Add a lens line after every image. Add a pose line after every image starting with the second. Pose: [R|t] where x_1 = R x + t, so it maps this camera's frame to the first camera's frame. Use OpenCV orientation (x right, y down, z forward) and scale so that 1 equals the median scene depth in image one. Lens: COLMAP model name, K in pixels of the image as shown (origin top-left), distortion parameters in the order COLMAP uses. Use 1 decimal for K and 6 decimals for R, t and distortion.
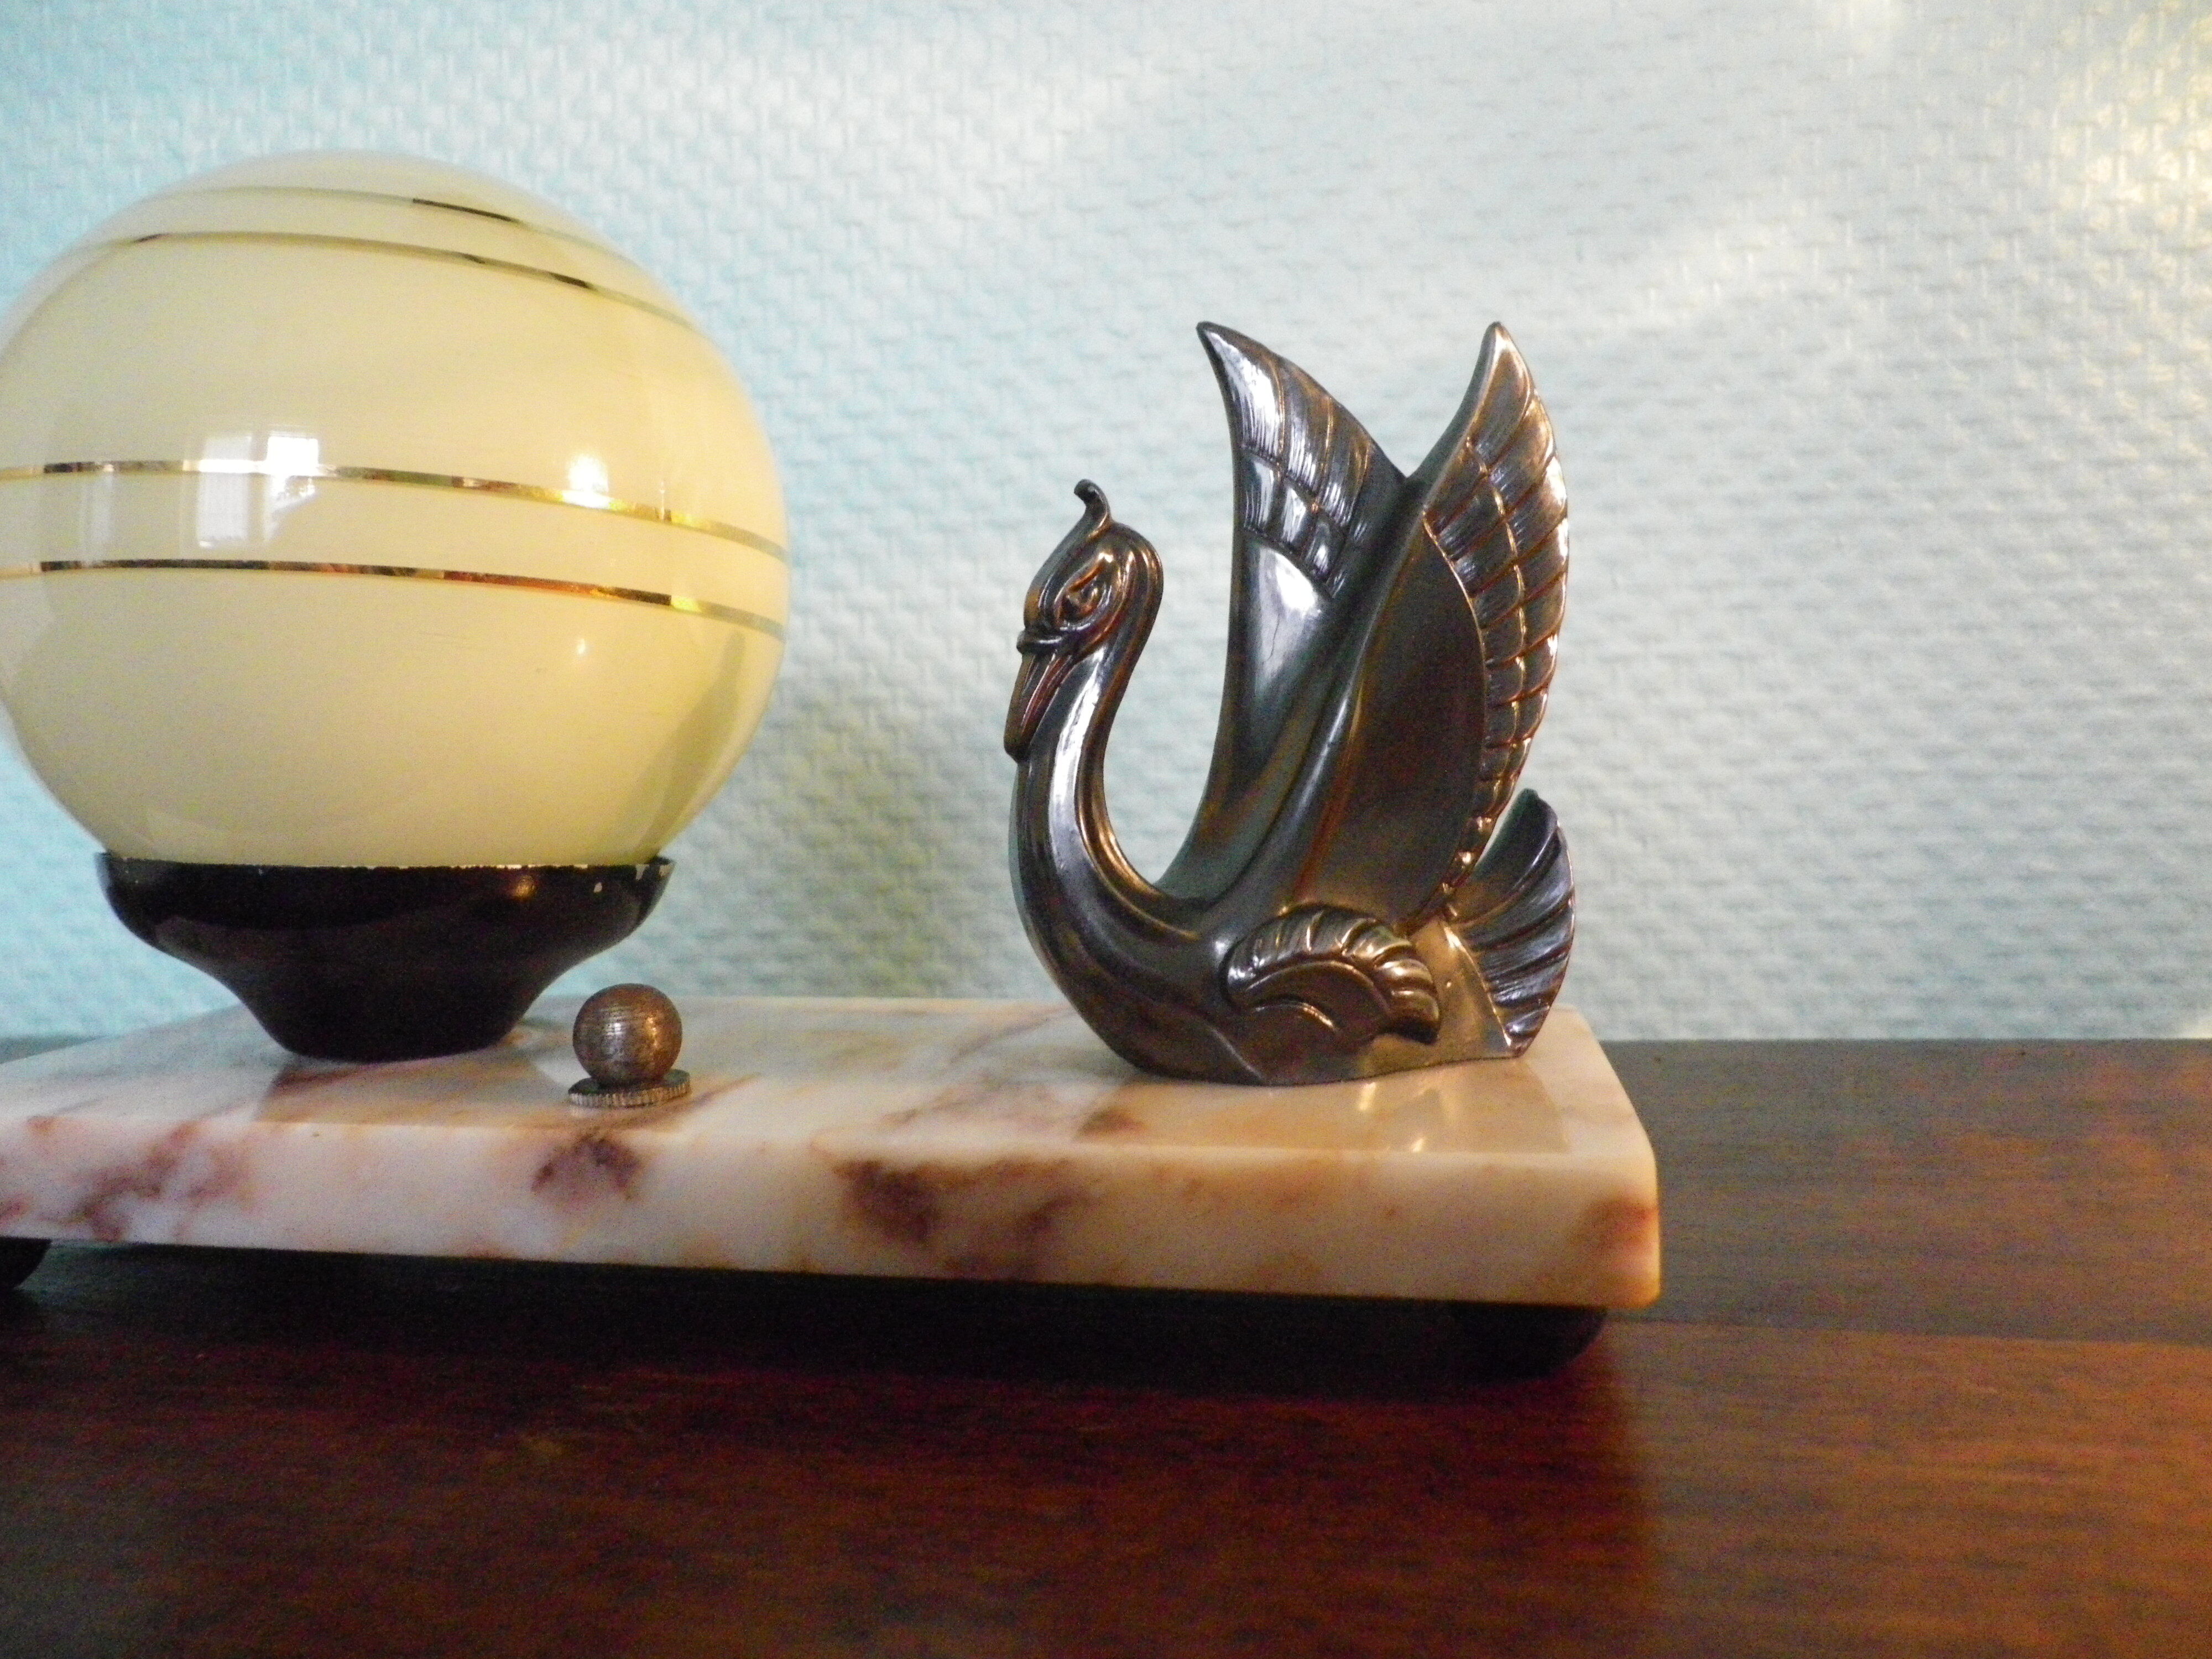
lens RADIAL K [[1696.9, 0, 1106.0], [0, 1696.9, 829.5], [0, 0, 1]] dist [-0.000650, 0.004278]
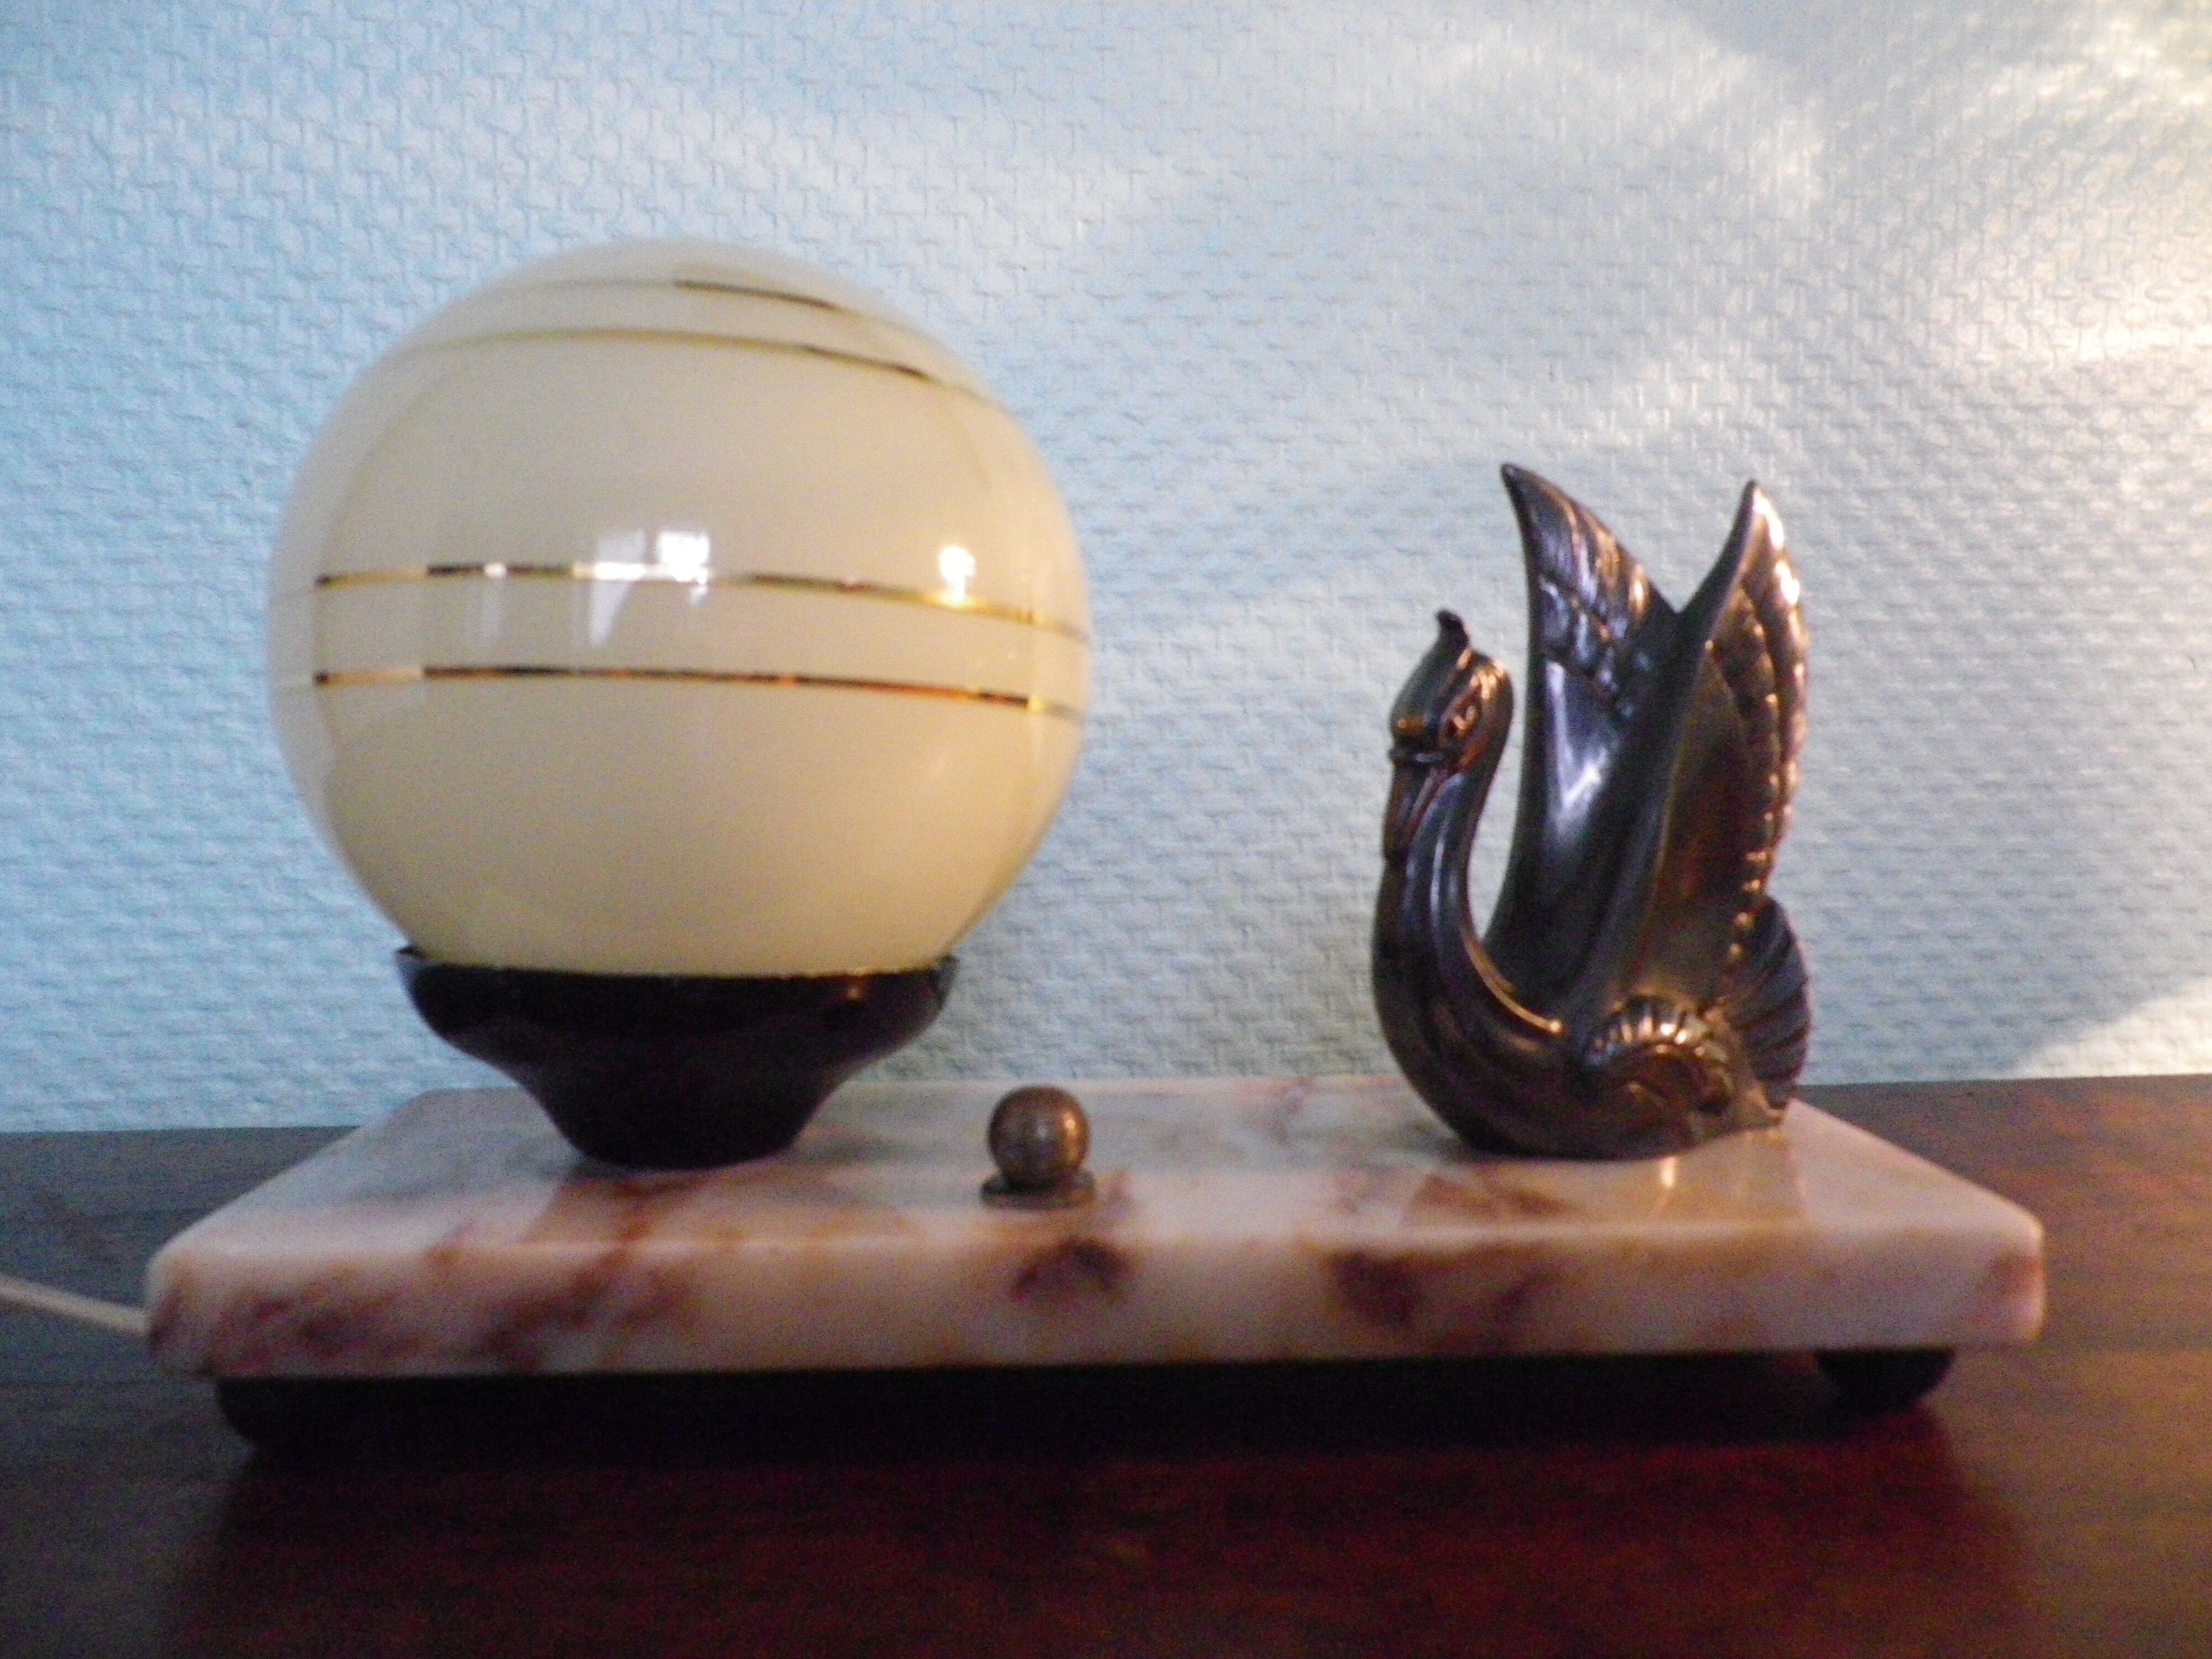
lens RADIAL K [[1723.1, 0, 1106.0], [0, 1723.1, 829.5], [0, 0, 1]] dist [-0.002823, 0.006866]
pose [[0.972382, 0.005148, 0.233340, -0.265357], [-0.002504, 0.999929, -0.011624, -0.029927], [-0.233383, 0.010718, 0.972326, -0.017270]]
